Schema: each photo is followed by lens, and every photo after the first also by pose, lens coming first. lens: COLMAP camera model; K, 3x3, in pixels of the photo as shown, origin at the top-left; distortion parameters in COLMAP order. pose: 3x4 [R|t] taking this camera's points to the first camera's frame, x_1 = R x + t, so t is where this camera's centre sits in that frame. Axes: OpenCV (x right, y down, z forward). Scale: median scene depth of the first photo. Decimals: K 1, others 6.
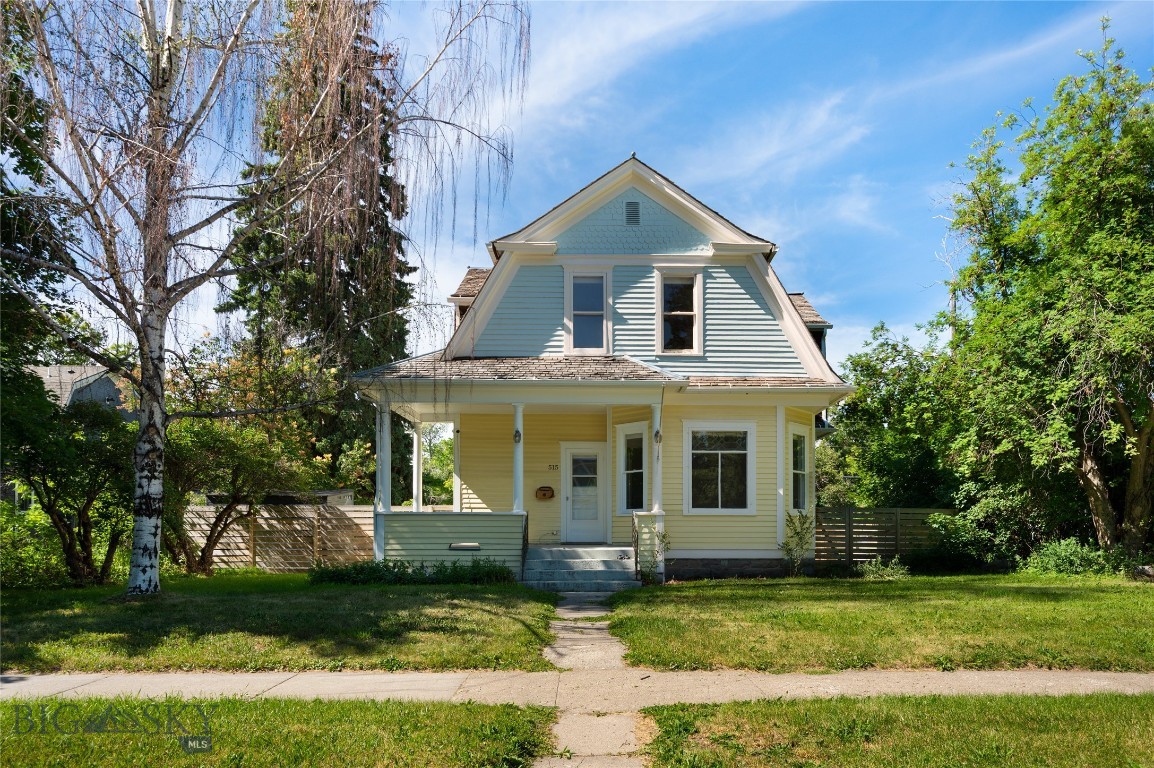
lens RADIAL K [[787.0, 0, 577.0], [0, 787.0, 384.0], [0, 0, 1]] dist [-0.000556, -0.000763]
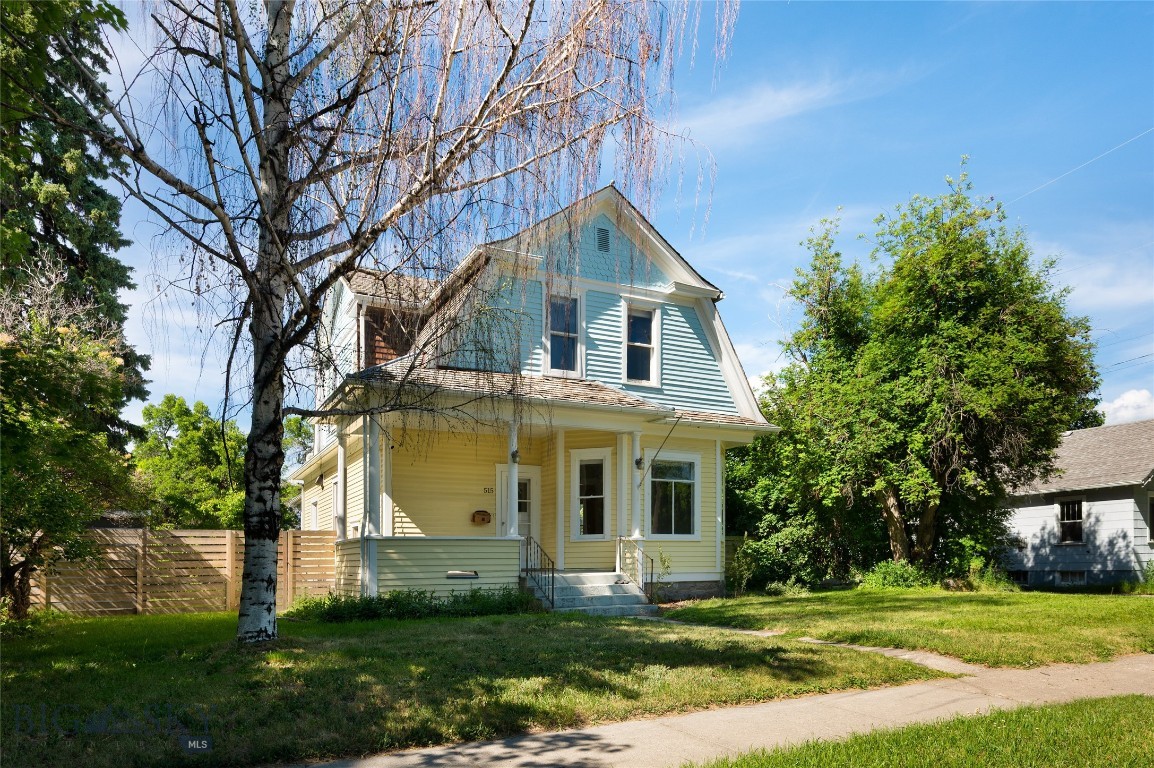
lens RADIAL K [[803.5, 0, 576.1], [0, 803.5, 414.3], [0, 0, 1]] dist [0.000062, 0.000957]
pose [[0.882997, 0.073620, 0.463569, -0.427224], [-0.075376, 0.997046, -0.014767, 0.022834], [-0.463286, -0.021903, 0.885938, 0.106451]]
